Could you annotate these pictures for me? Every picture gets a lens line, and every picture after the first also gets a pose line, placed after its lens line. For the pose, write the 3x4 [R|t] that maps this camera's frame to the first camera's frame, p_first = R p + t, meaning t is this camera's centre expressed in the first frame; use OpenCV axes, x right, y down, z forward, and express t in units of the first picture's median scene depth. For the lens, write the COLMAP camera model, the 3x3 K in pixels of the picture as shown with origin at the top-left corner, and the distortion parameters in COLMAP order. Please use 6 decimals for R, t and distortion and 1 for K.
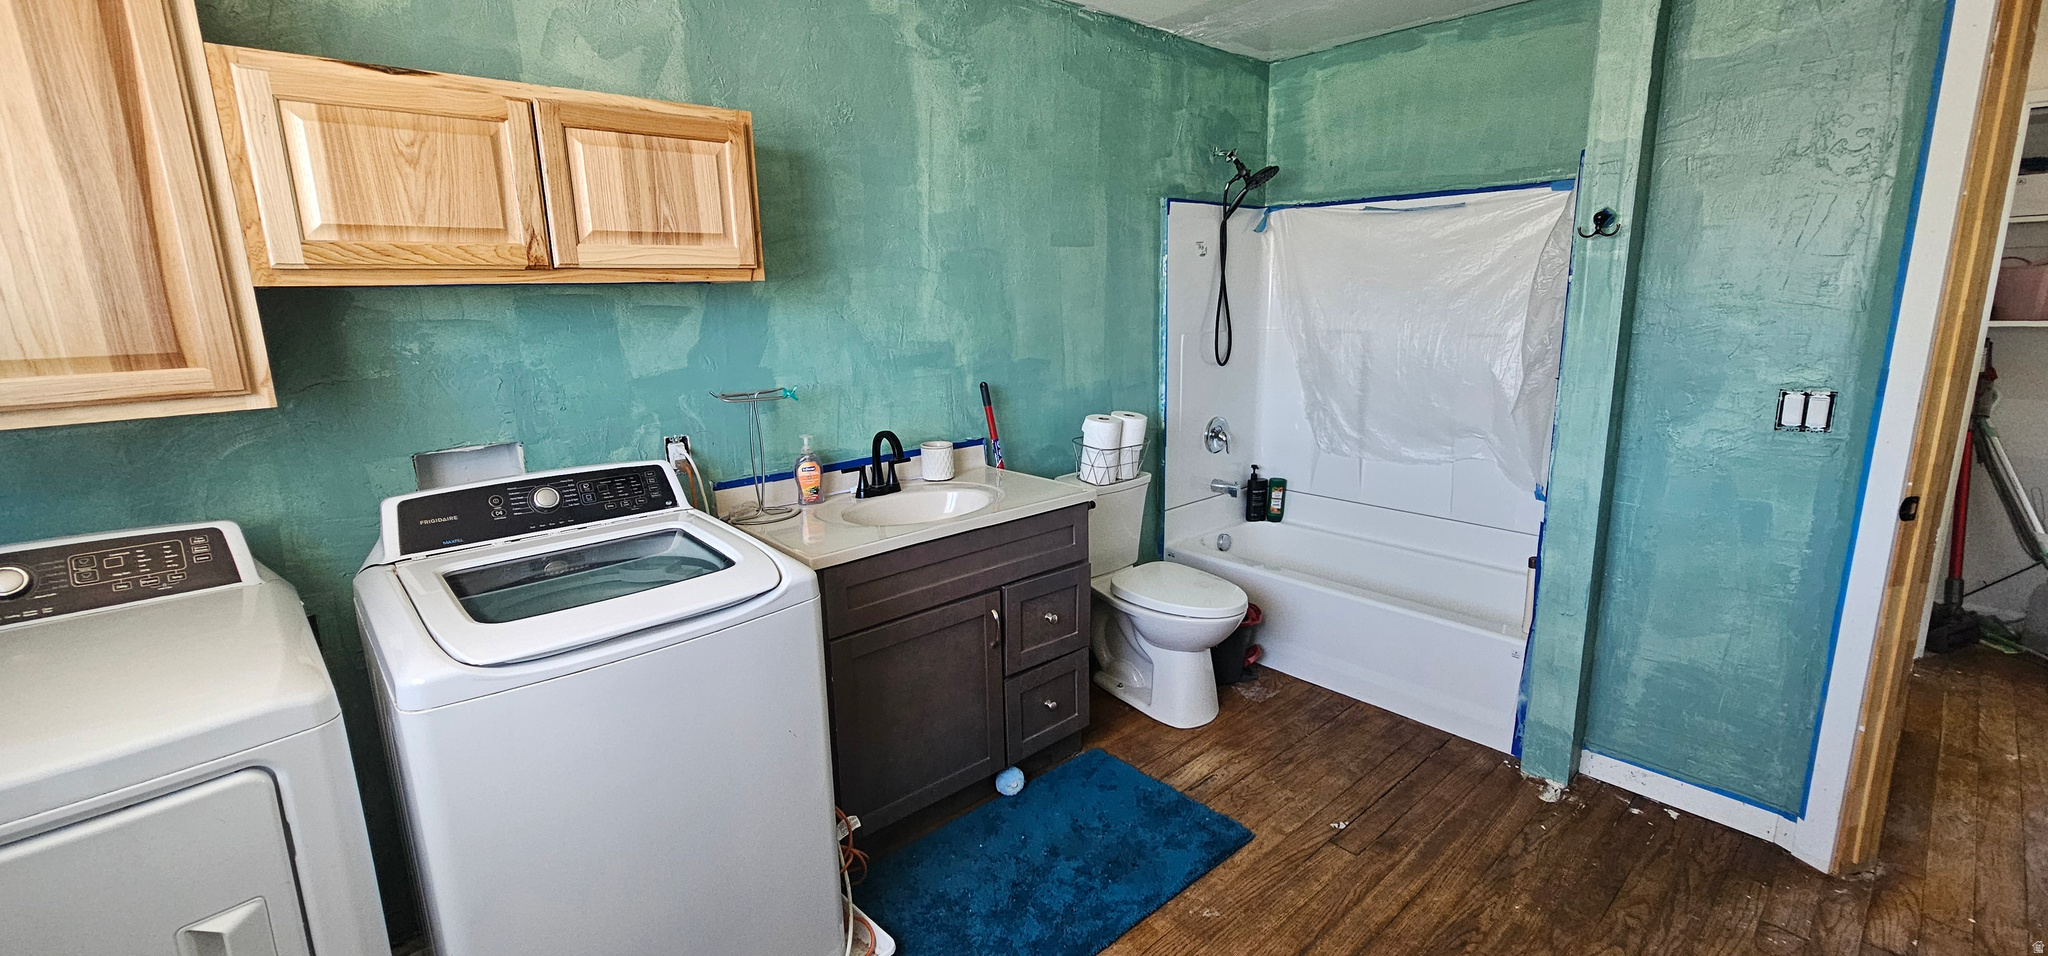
lens RADIAL K [[838.8, 0, 1015.3], [0, 838.8, 468.4], [0, 0, 1]] dist [-0.003772, 0.000580]
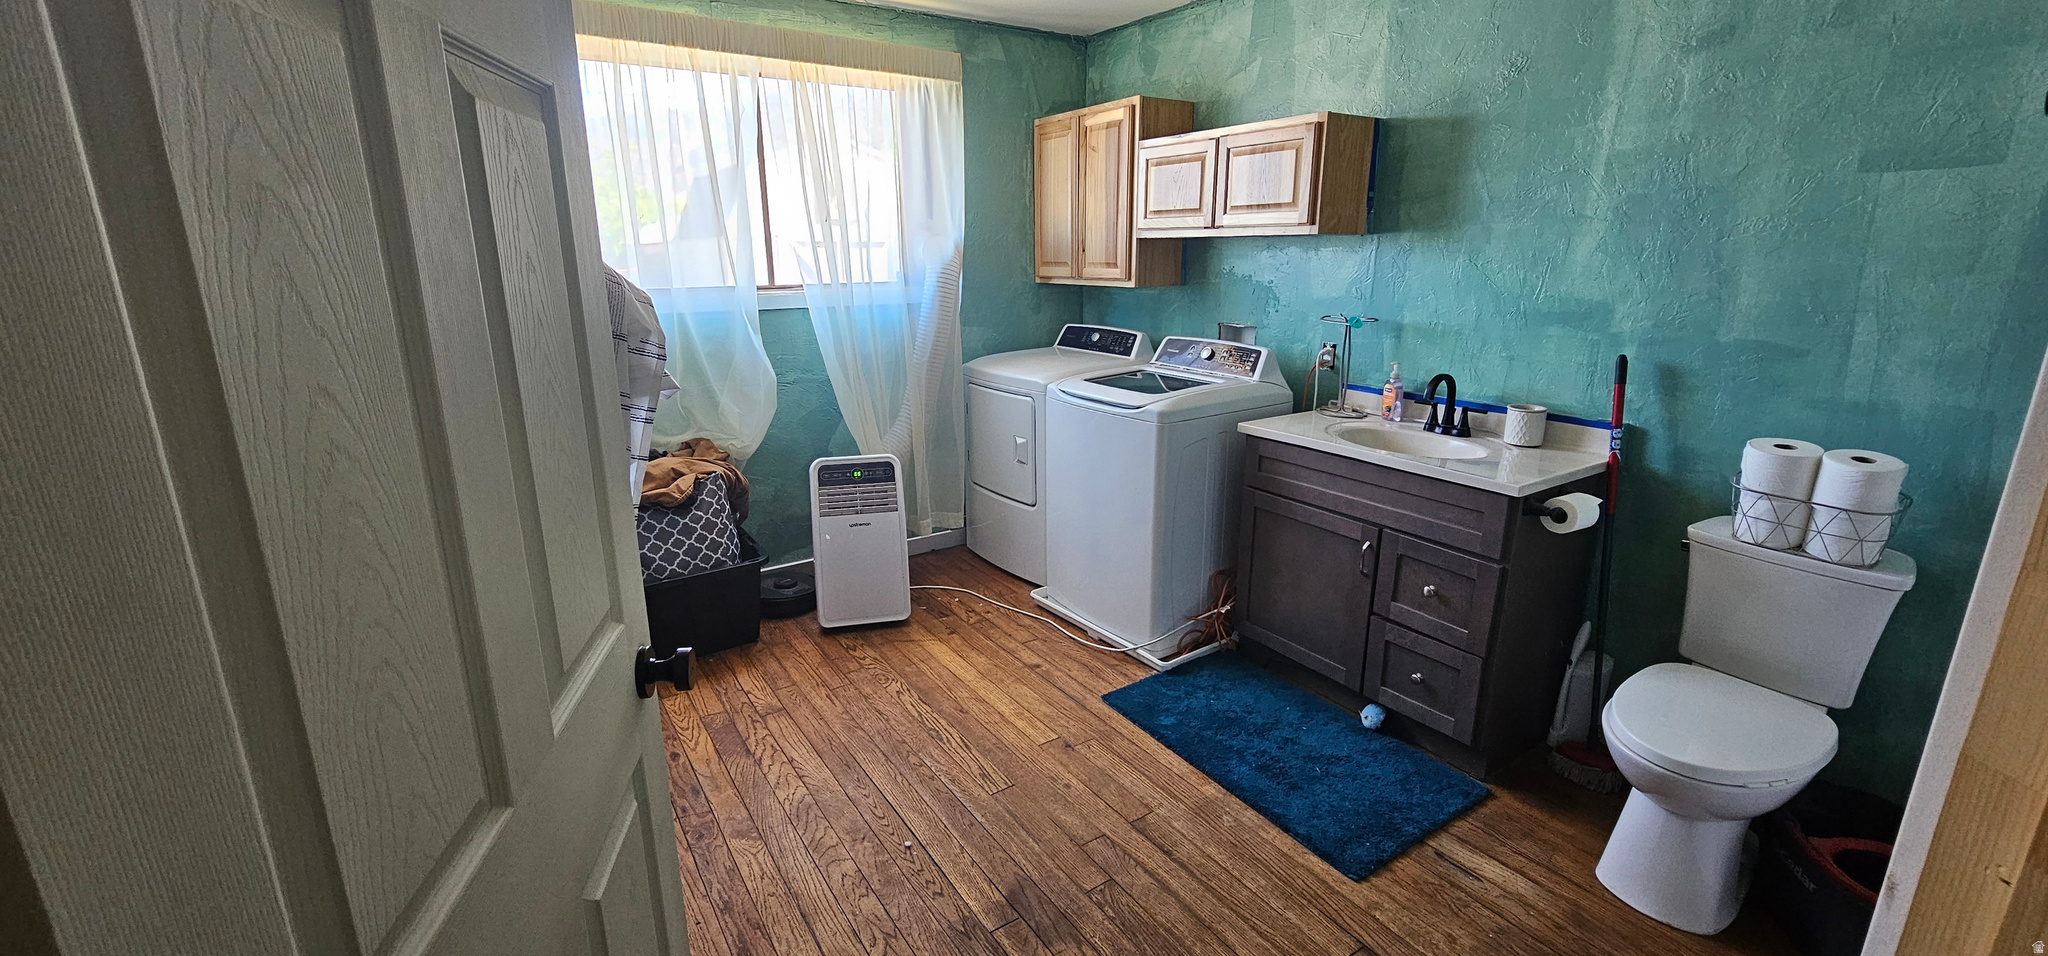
lens RADIAL K [[838.8, 0, 1019.4], [0, 838.8, 475.3], [0, 0, 1]] dist [-0.003772, 0.000580]
pose [[-0.146911, 0.287358, -0.946489, 0.945980], [-0.190185, 0.930812, 0.312119, -0.150530], [0.970694, 0.225862, -0.082096, 0.569135]]
